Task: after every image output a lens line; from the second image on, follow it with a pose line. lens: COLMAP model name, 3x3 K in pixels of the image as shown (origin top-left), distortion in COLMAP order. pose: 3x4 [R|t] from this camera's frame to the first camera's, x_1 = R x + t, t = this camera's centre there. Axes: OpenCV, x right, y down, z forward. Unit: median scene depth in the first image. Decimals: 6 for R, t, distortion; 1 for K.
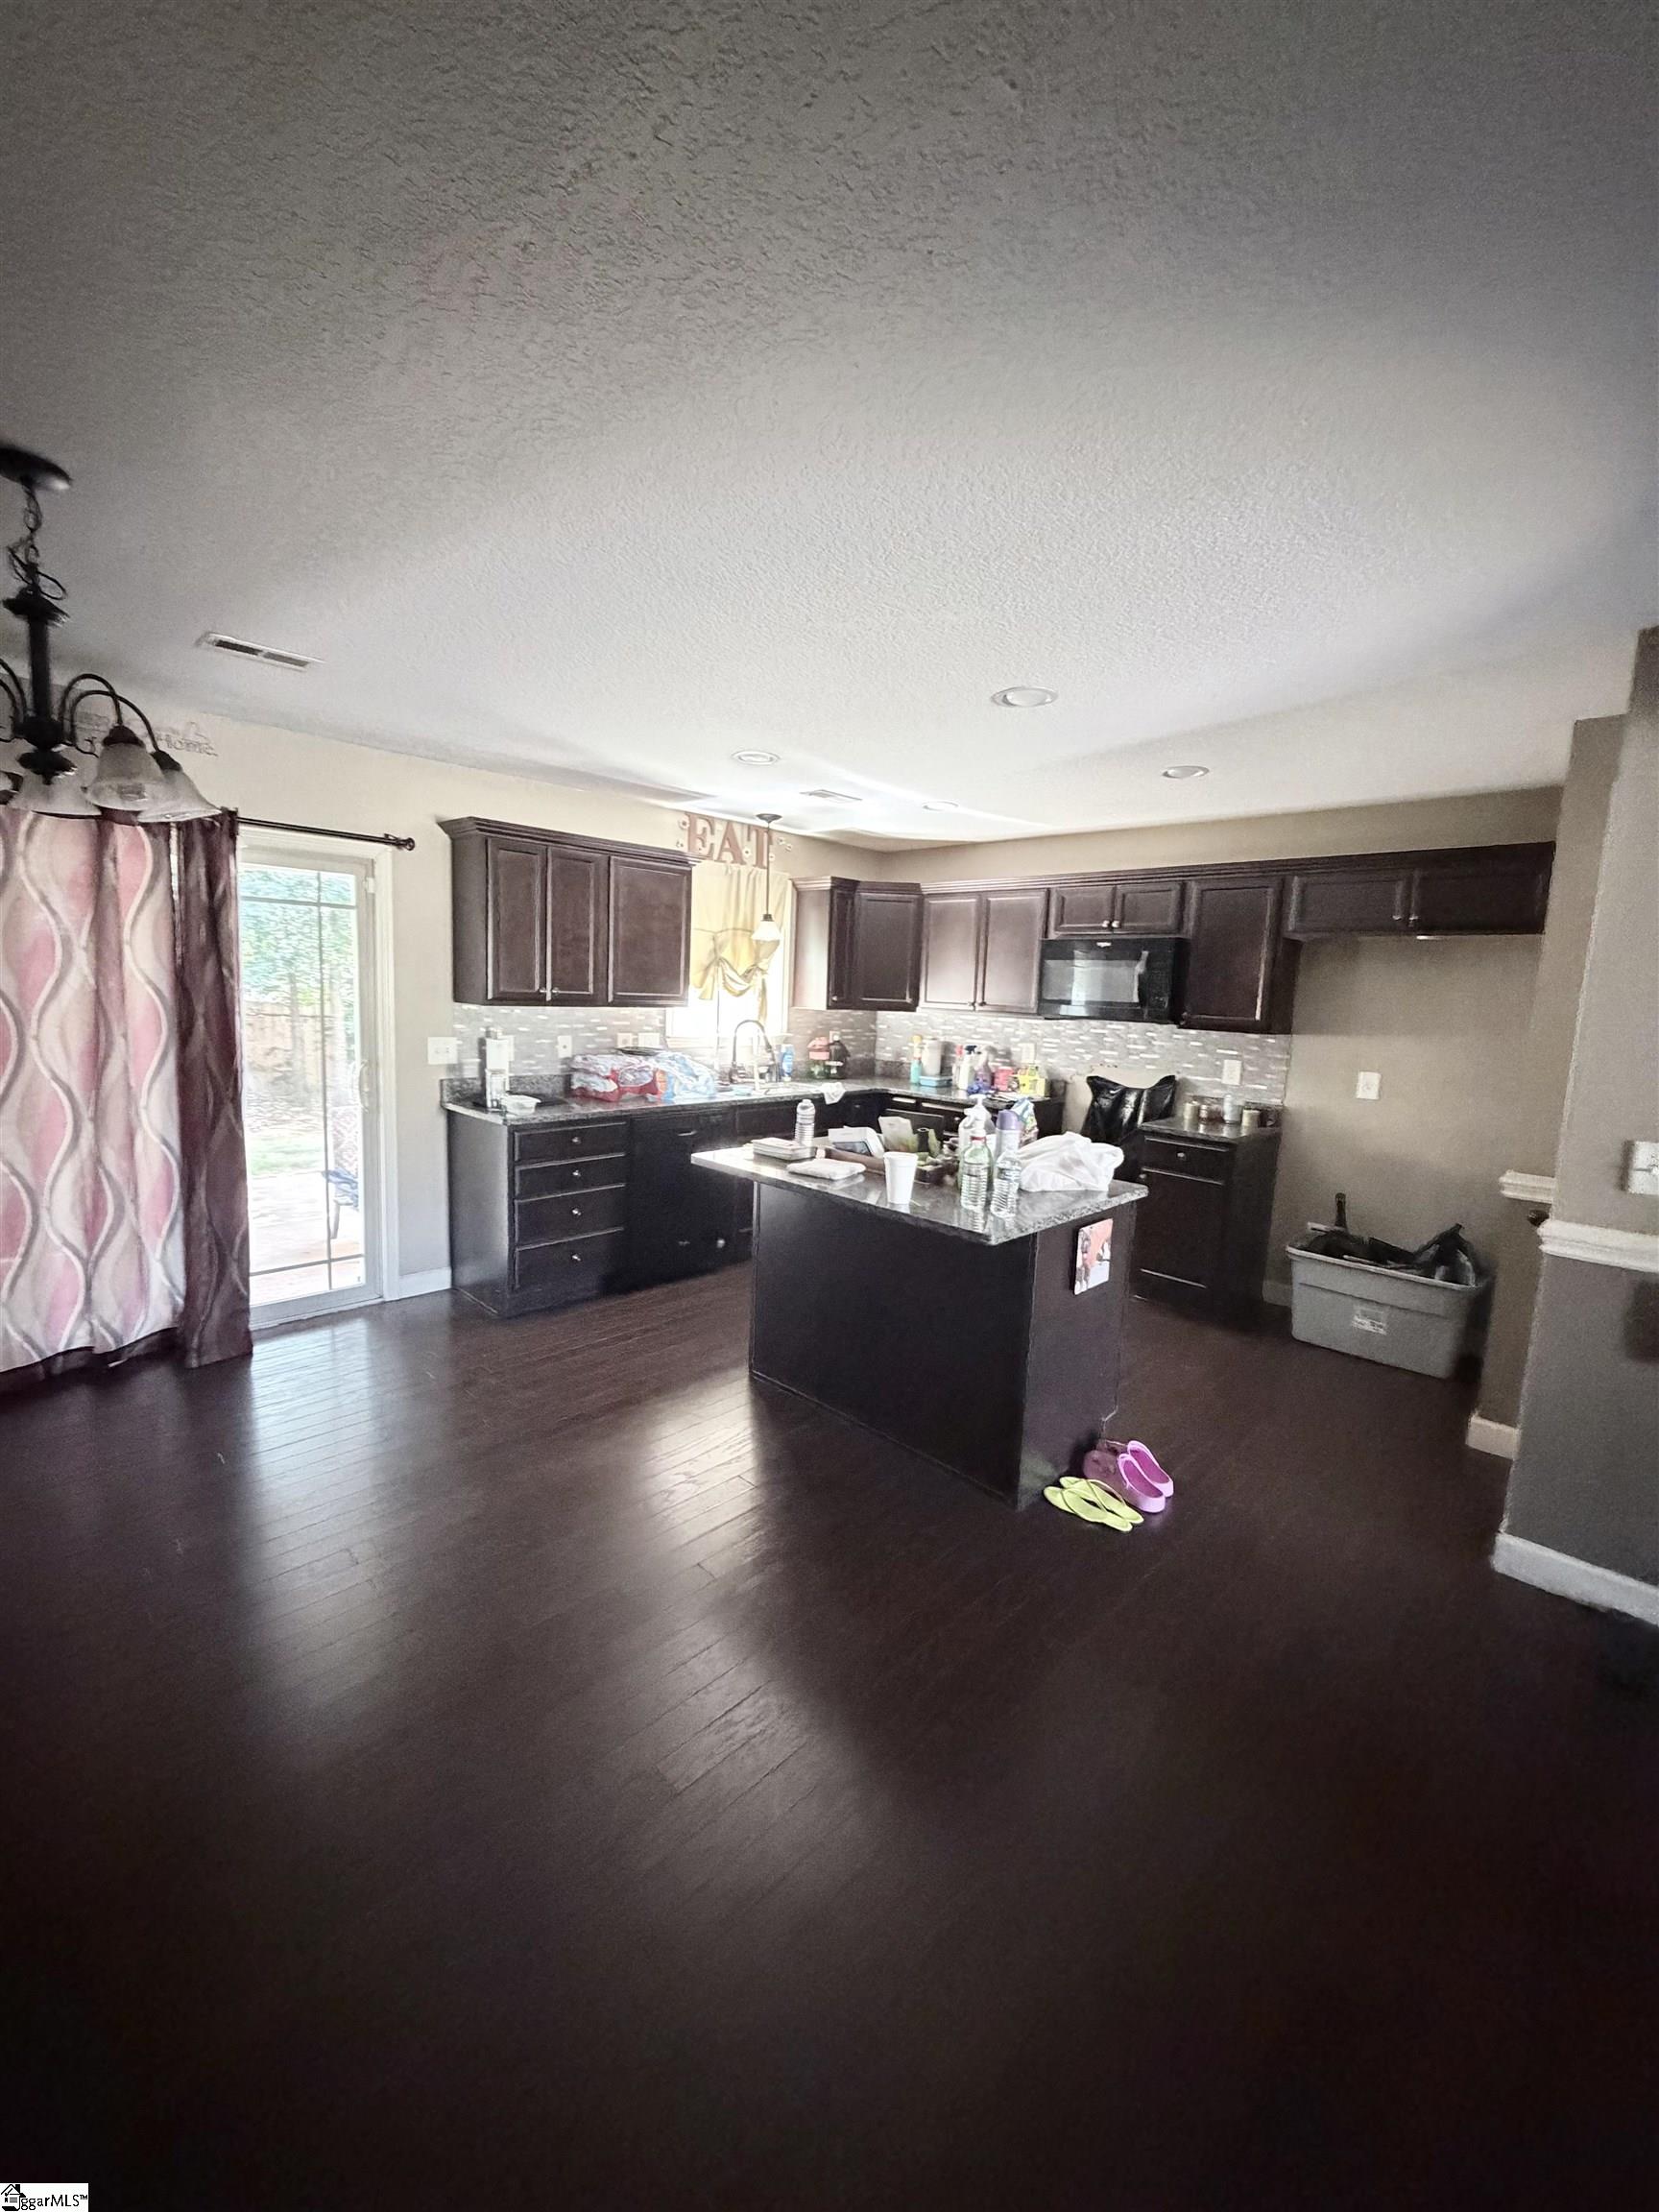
lens RADIAL K [[873.1, 0, 820.7], [0, 873.1, 1098.4], [0, 0, 1]] dist [0.001866, 0.000138]
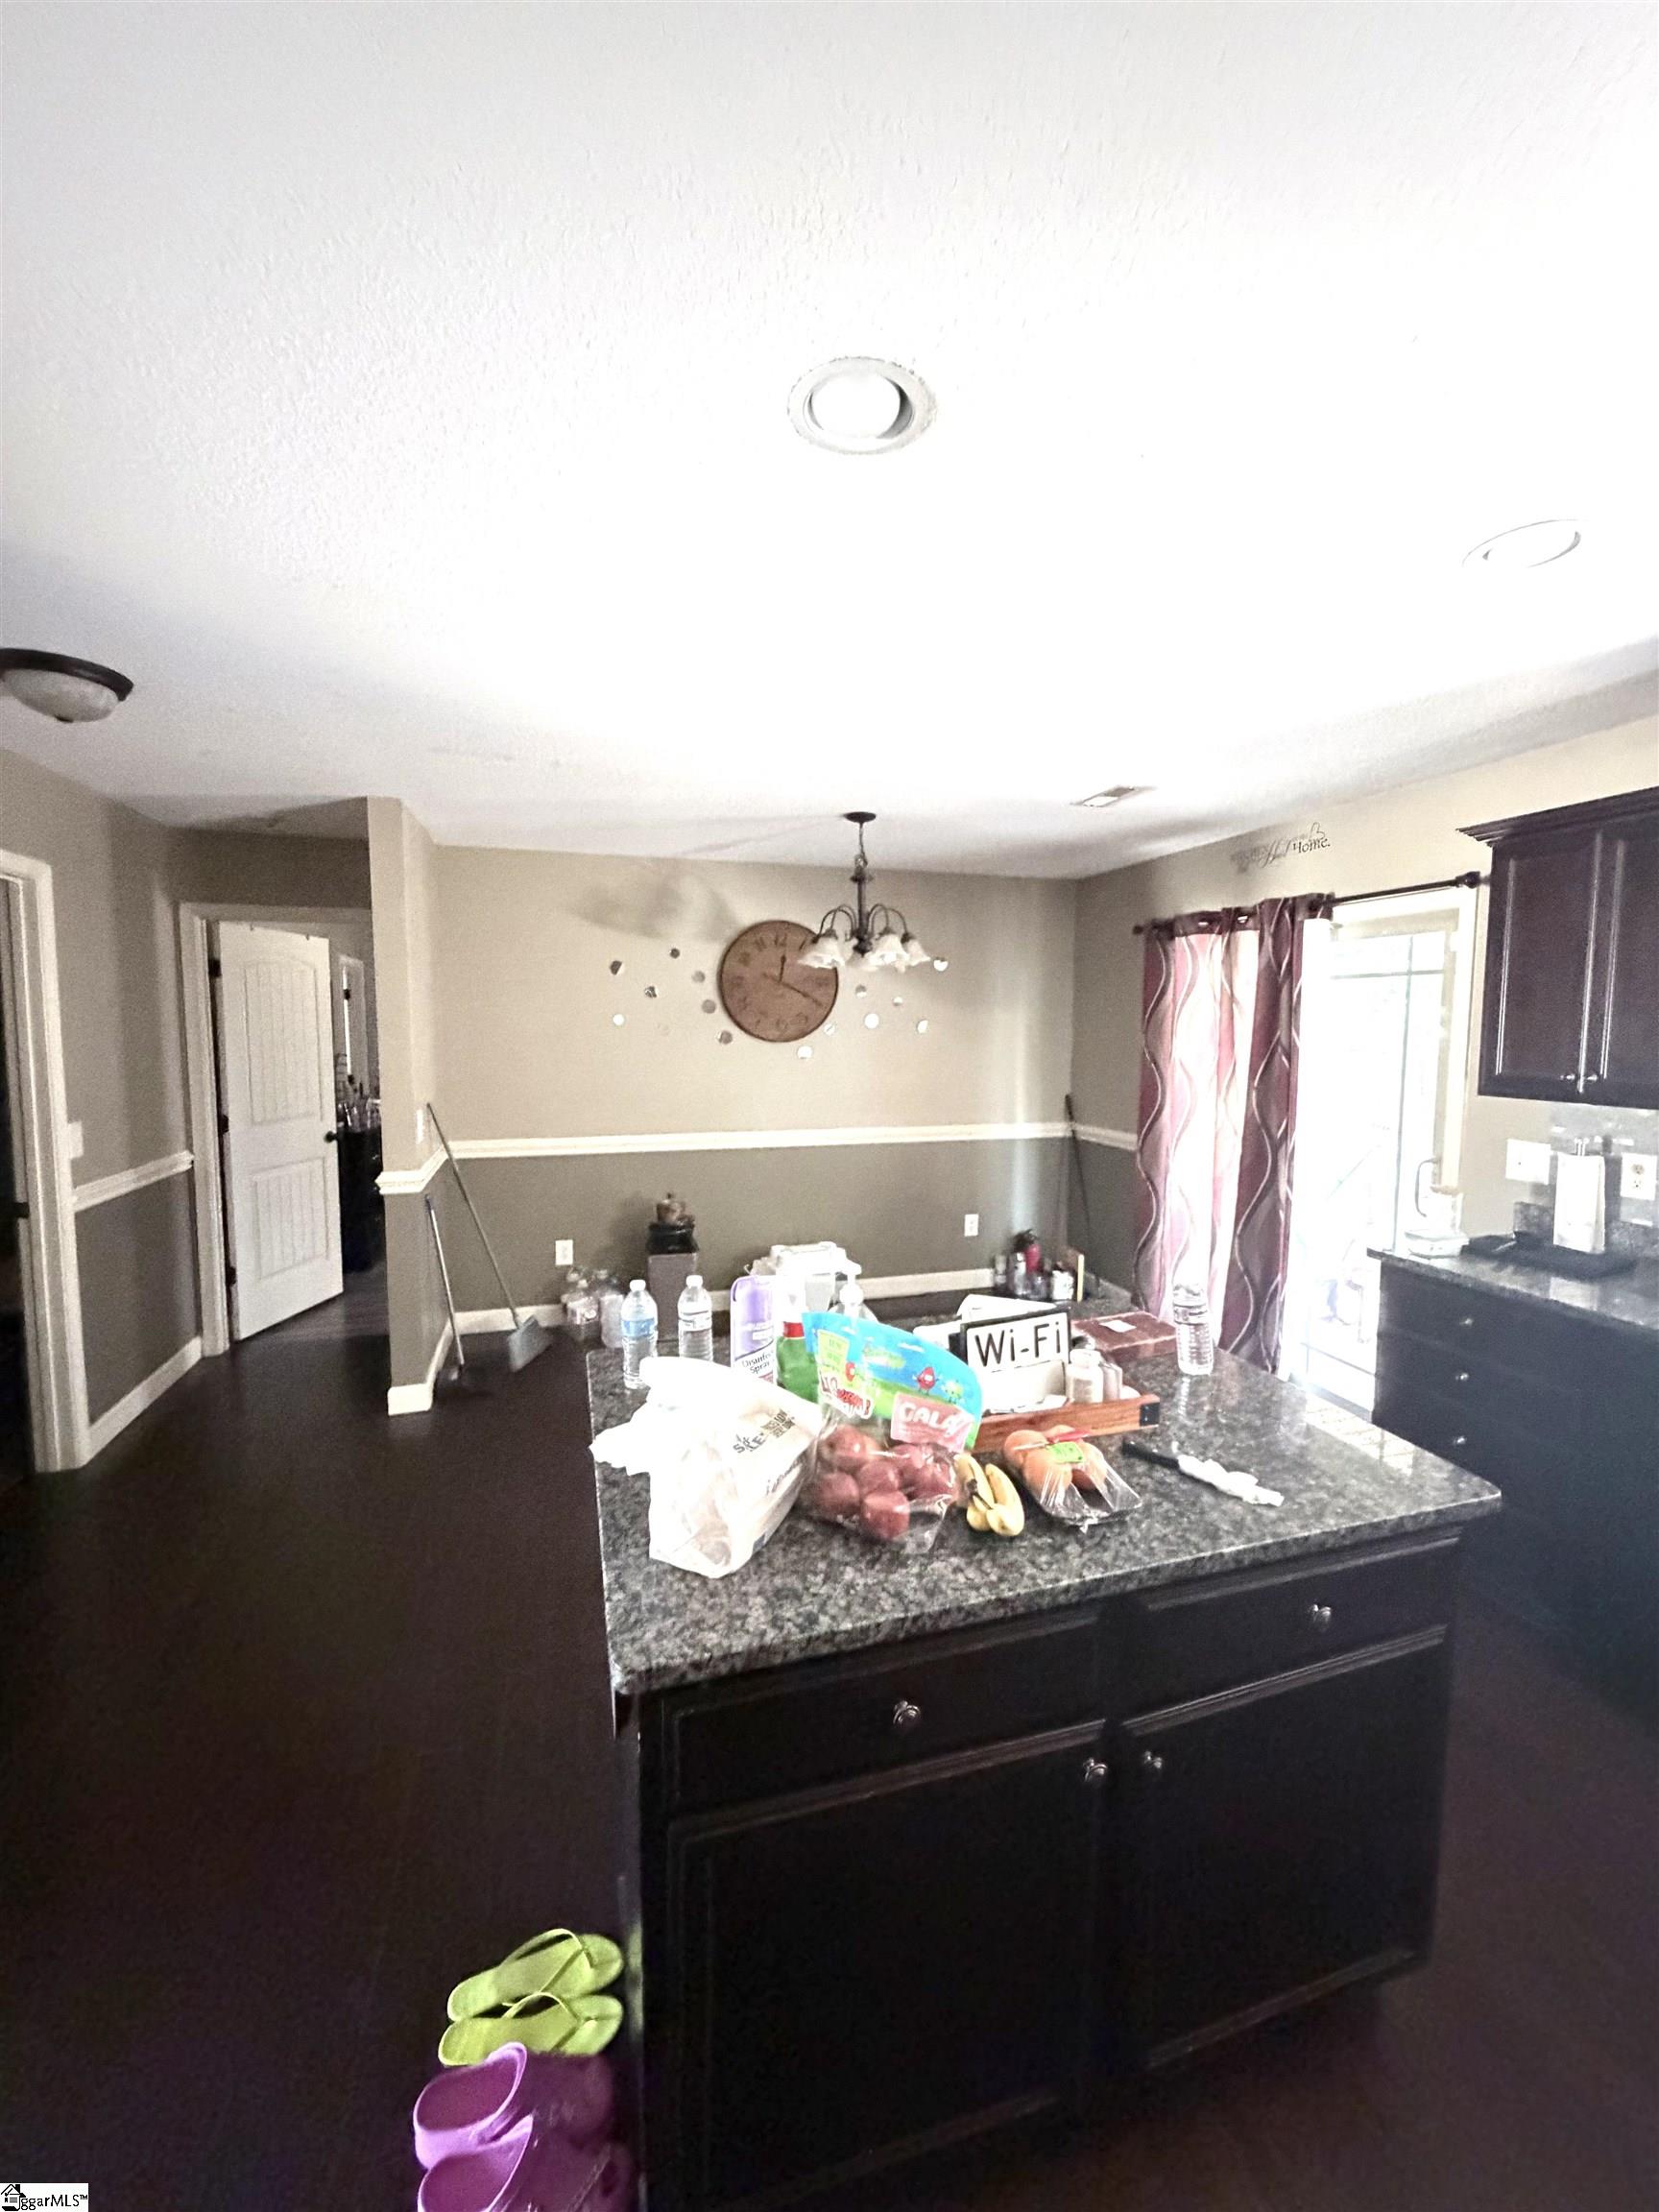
lens RADIAL K [[873.1, 0, 820.7], [0, 873.1, 1098.4], [0, 0, 1]] dist [0.001866, 0.000138]
pose [[-0.491132, 0.046995, -0.869817, 0.476701], [-0.131073, 0.983188, 0.127129, -0.130149], [0.861168, 0.176446, -0.476715, 0.932099]]
